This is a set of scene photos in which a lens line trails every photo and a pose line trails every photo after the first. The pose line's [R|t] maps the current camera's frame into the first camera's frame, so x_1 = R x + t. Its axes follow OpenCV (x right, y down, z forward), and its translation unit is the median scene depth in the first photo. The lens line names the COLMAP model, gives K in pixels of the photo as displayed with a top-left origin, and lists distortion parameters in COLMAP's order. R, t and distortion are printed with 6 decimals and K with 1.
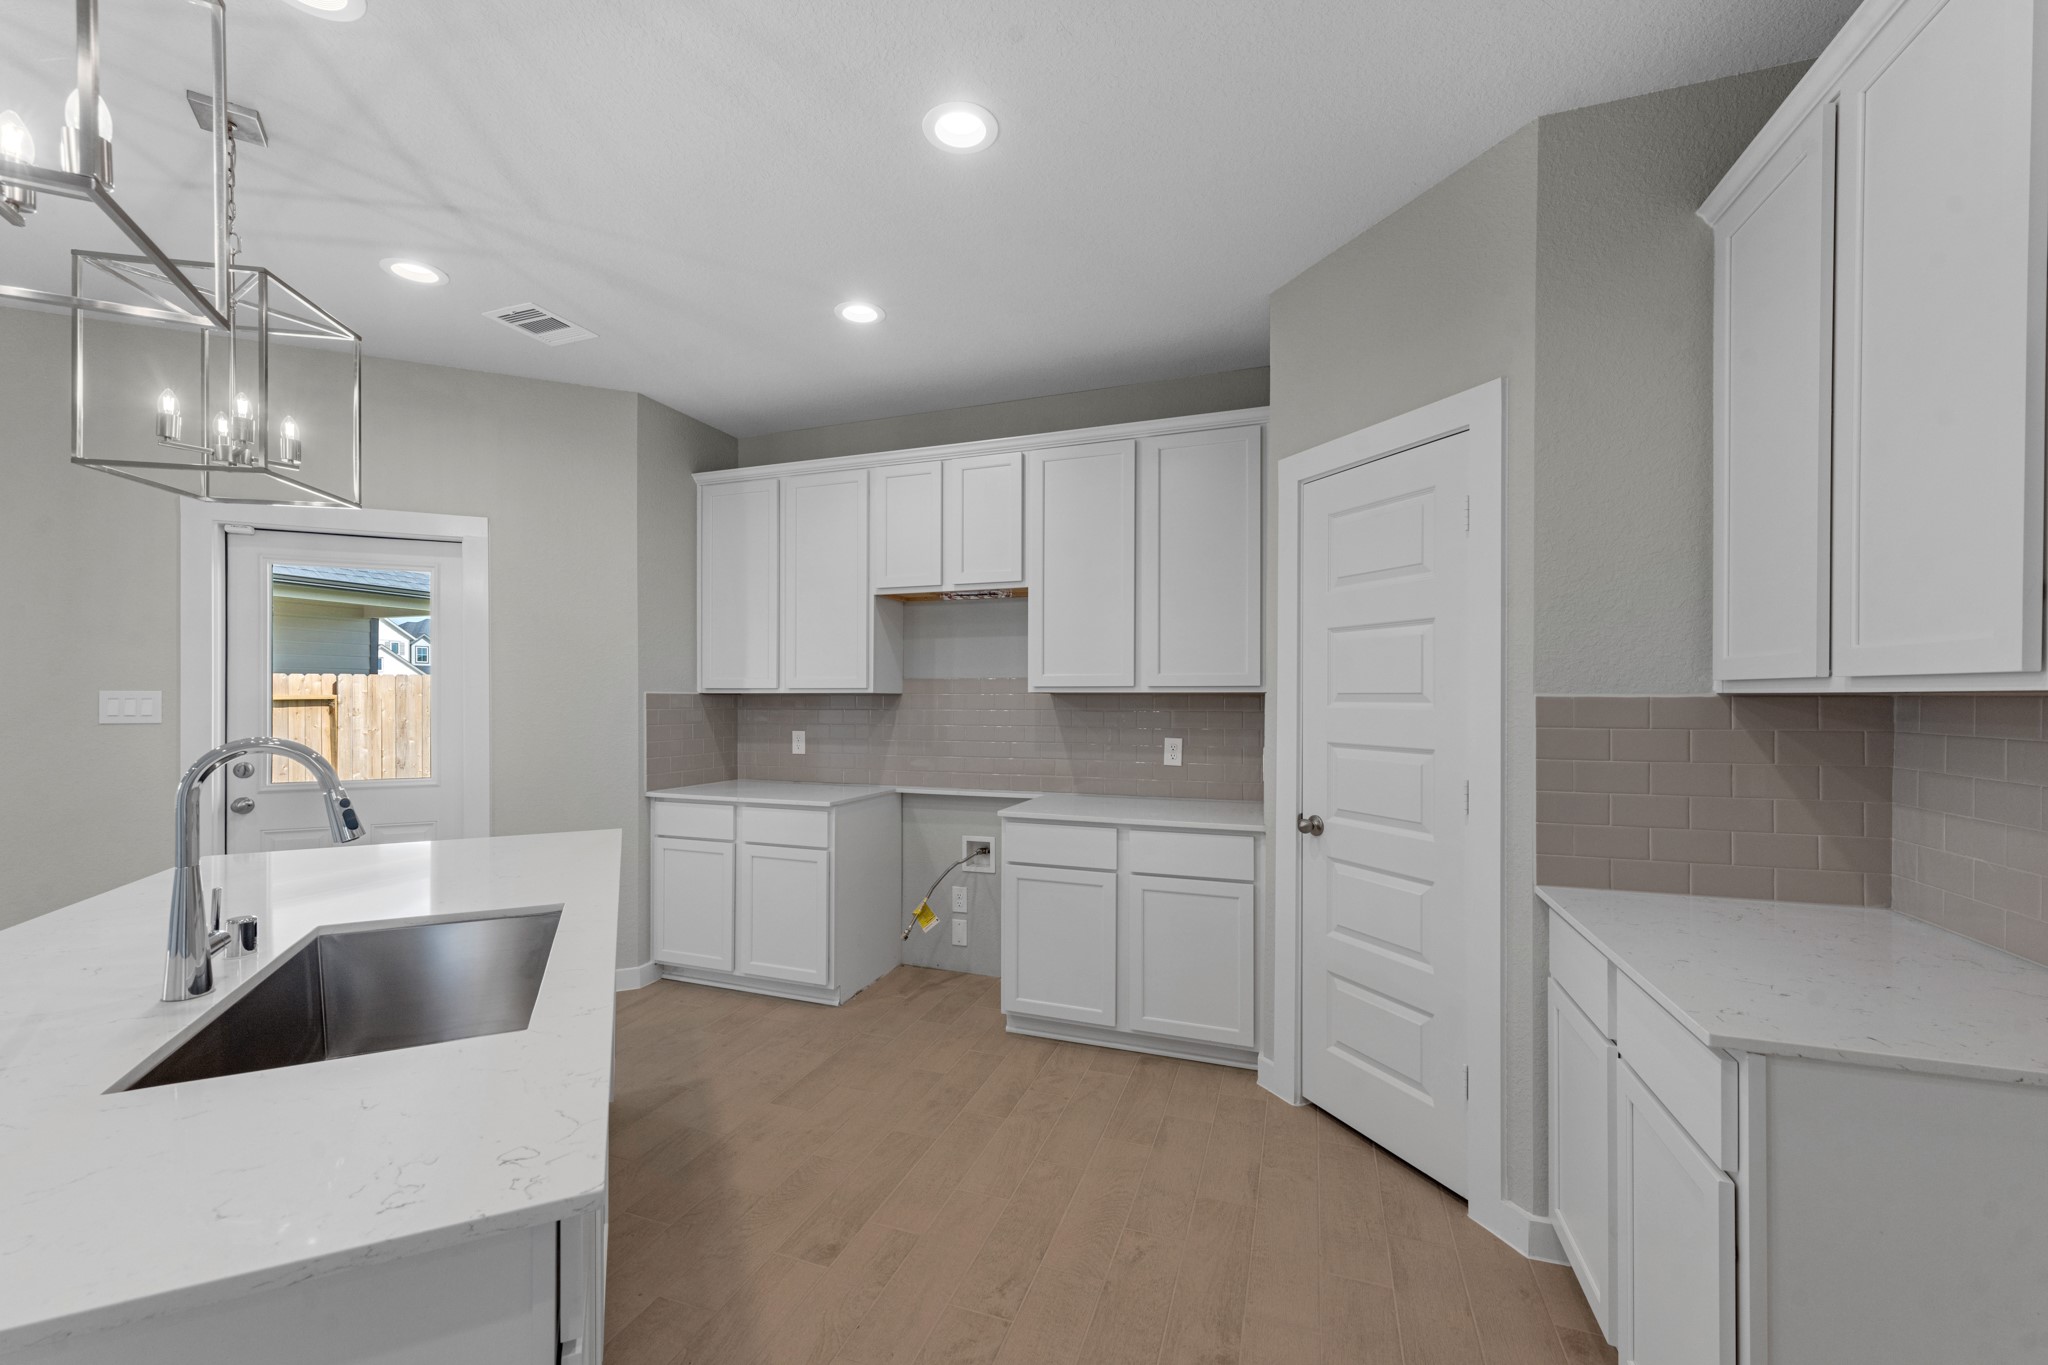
lens RADIAL K [[799.1, 0, 1023.8], [0, 799.1, 692.8], [0, 0, 1]] dist [0.000152, 0.000020]
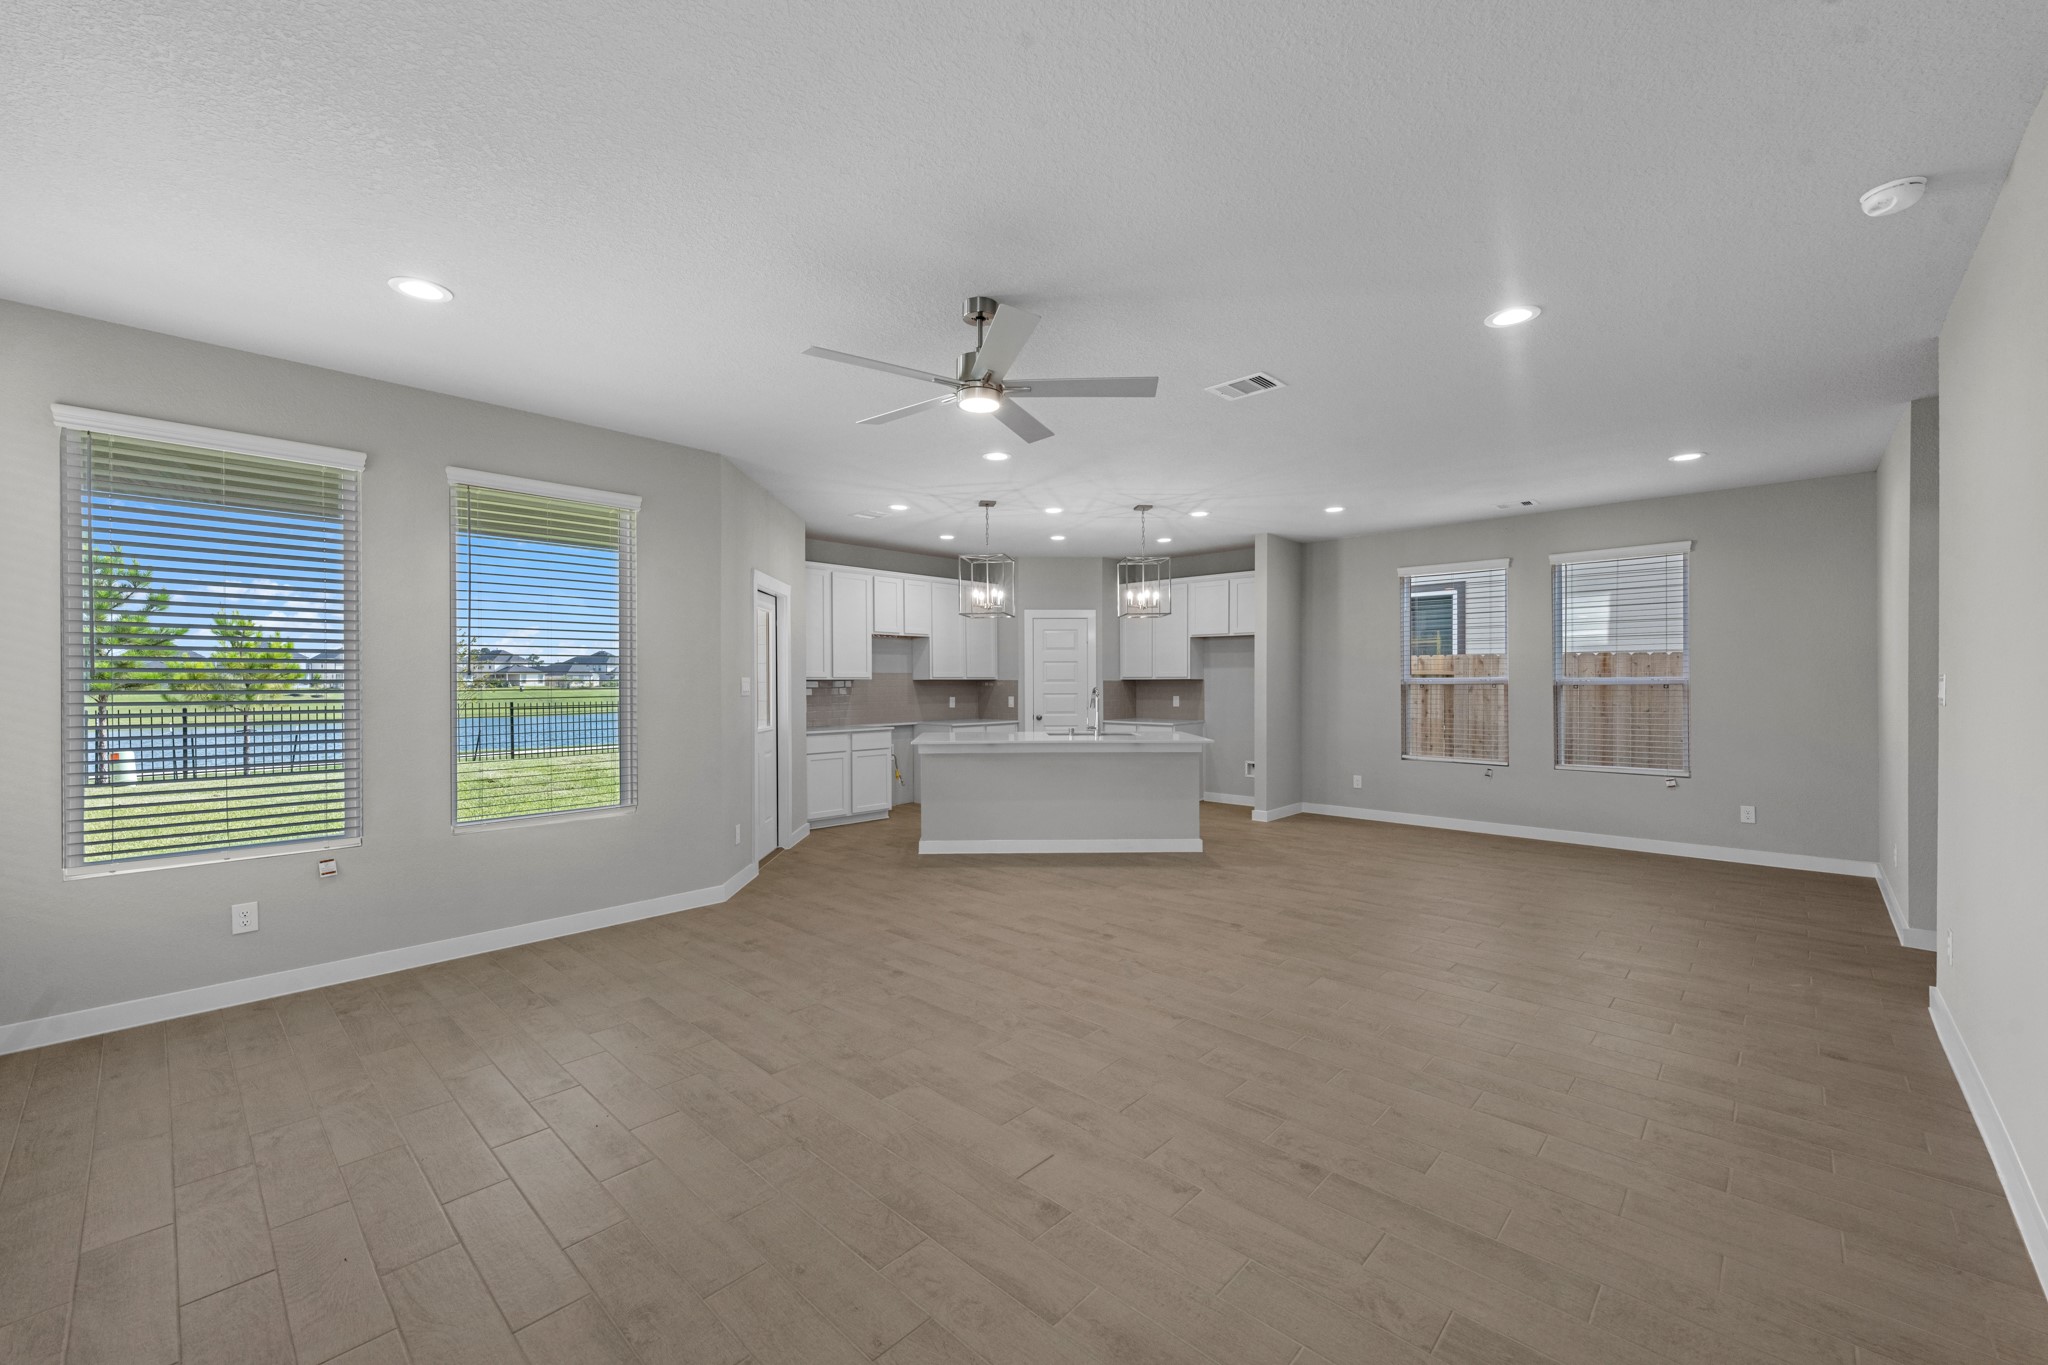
lens RADIAL K [[814.9, 0, 1018.8], [0, 814.9, 682.9], [0, 0, 1]] dist [0.009576, -0.000024]
pose [[0.394889, -0.002488, 0.918726, -2.208524], [0.000361, 0.999997, 0.002553, 0.004105], [-0.918729, -0.000677, 0.394888, -0.248988]]
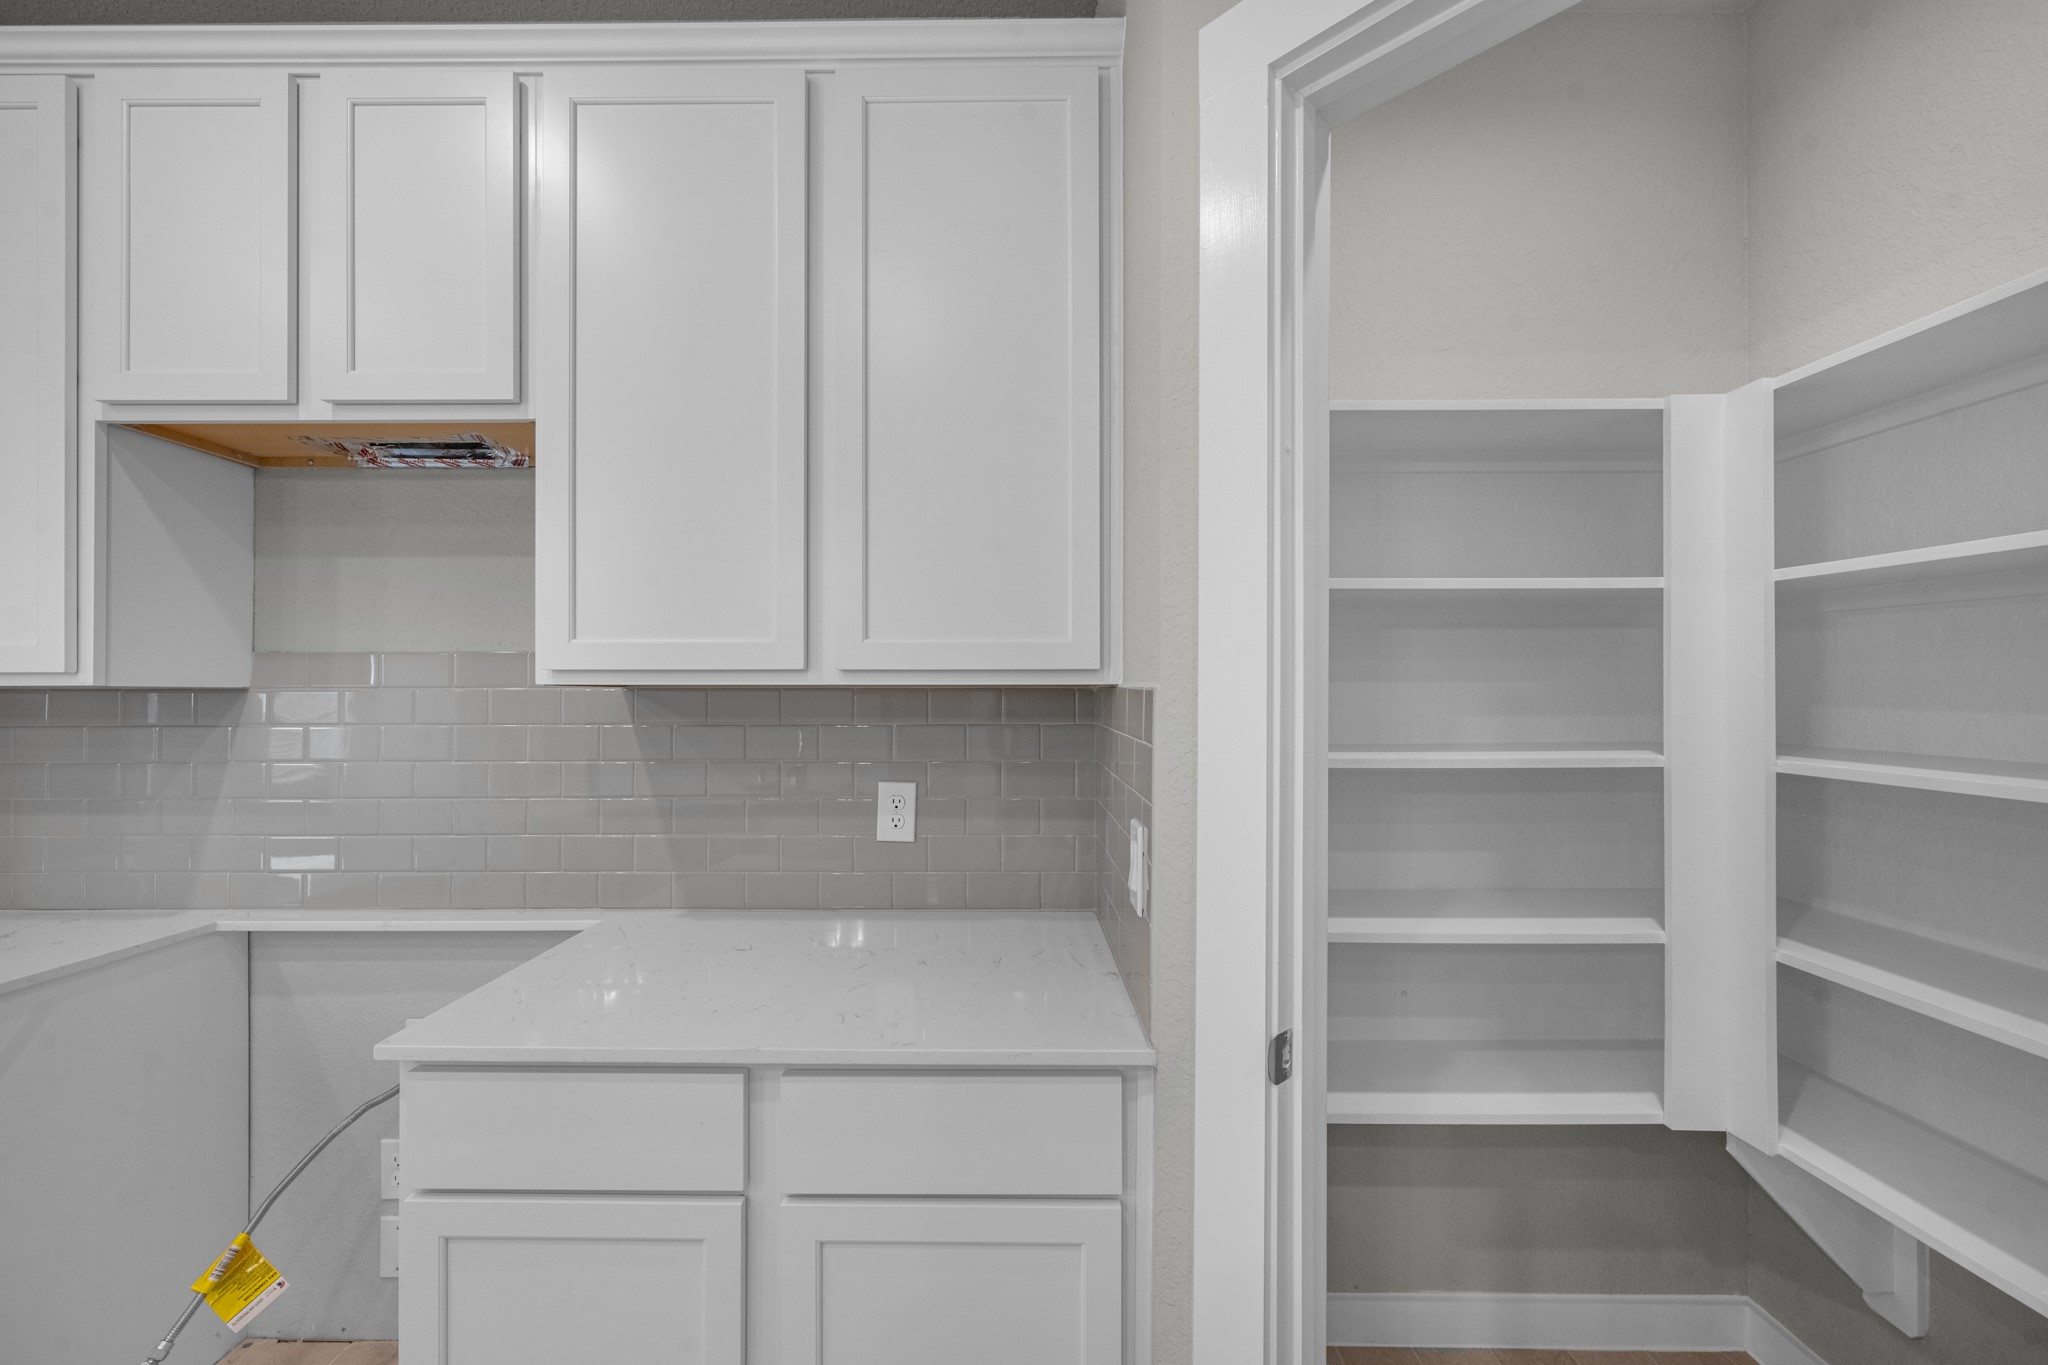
lens RADIAL K [[828.0, 0, 1007.2], [0, 828.0, 691.4], [0, 0, 1]] dist [0.001869, 0.000005]
pose [[0.944836, -0.001242, 0.327543, 0.091323], [0.000023, 0.999993, 0.003728, 0.001391], [-0.327545, -0.003515, 0.944829, 0.532326]]
